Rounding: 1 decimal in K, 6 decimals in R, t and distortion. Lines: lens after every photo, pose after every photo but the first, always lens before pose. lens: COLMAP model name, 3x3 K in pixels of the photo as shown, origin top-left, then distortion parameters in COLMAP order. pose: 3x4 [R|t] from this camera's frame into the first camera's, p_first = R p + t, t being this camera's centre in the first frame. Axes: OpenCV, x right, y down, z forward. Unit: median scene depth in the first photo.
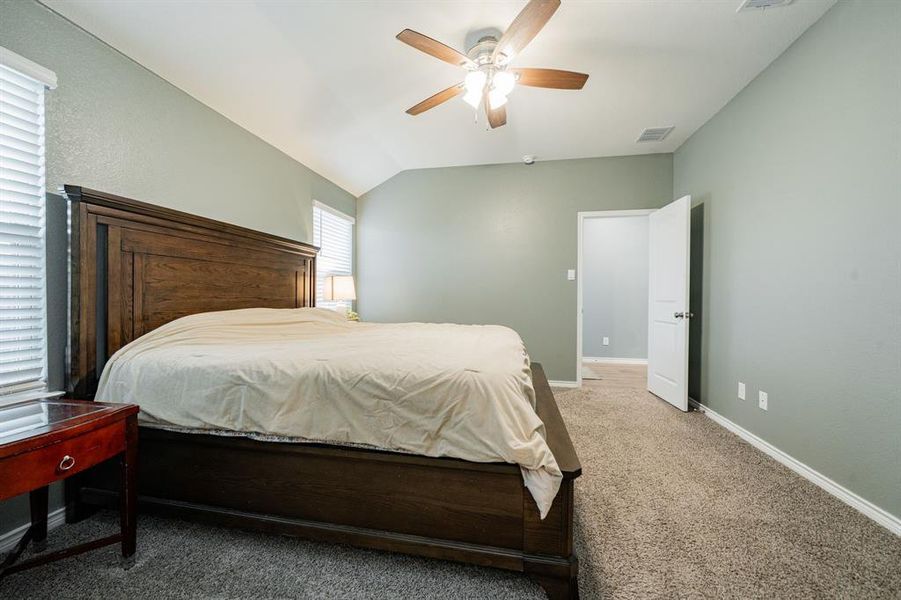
lens RADIAL K [[346.4, 0, 448.4], [0, 346.4, 301.2], [0, 0, 1]] dist [-0.001957, -0.000152]
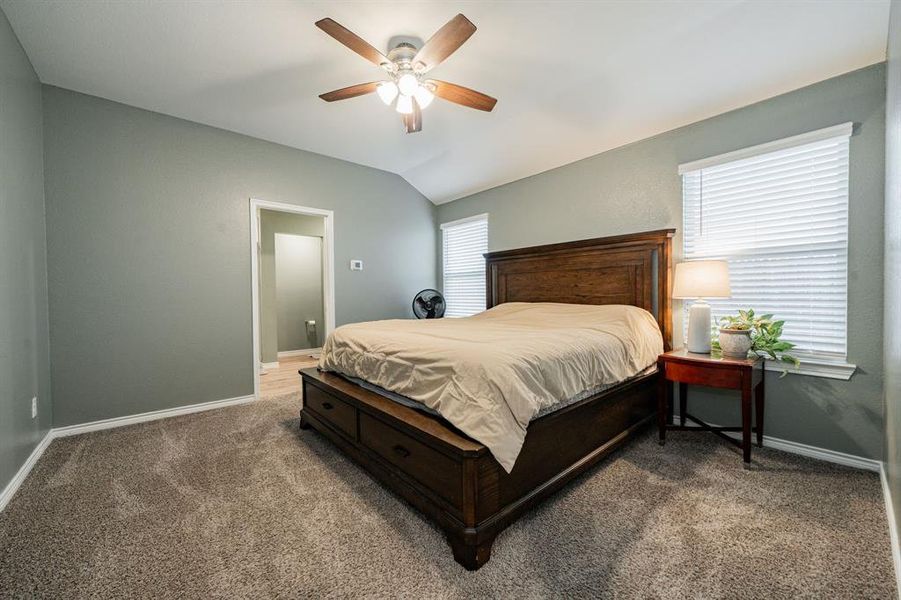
lens RADIAL K [[346.4, 0, 448.4], [0, 346.4, 301.2], [0, 0, 1]] dist [-0.001957, -0.000152]
pose [[-0.628903, 0.018608, -0.777261, 0.581123], [-0.001222, 0.999689, 0.024922, -0.015256], [0.777483, 0.016623, -0.628684, 1.211184]]
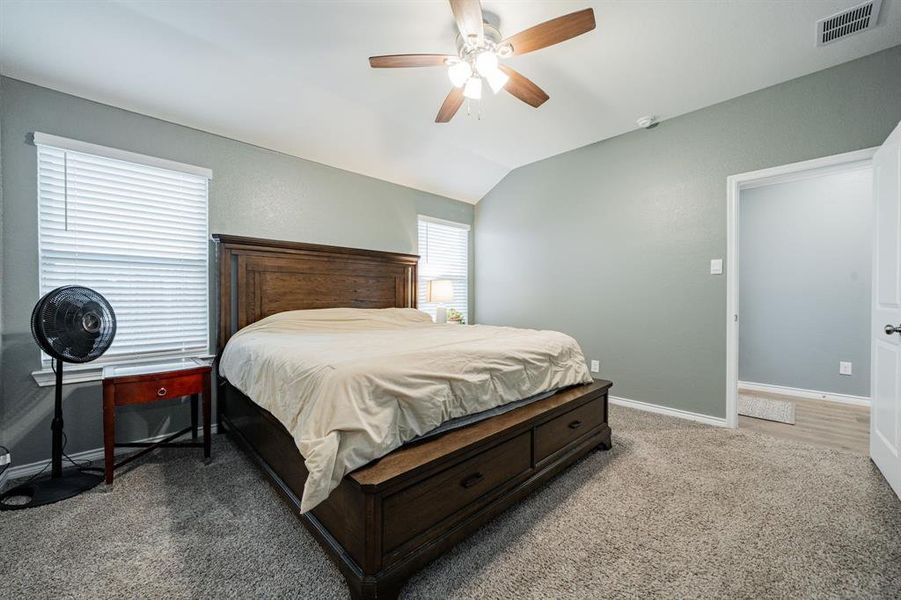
lens RADIAL K [[346.4, 0, 448.4], [0, 346.4, 301.2], [0, 0, 1]] dist [-0.001957, -0.000152]
pose [[0.816765, -0.000455, -0.576971, 0.398838], [-0.003060, 0.999982, -0.005121, 0.000225], [0.576963, 0.005948, 0.816749, 0.132487]]
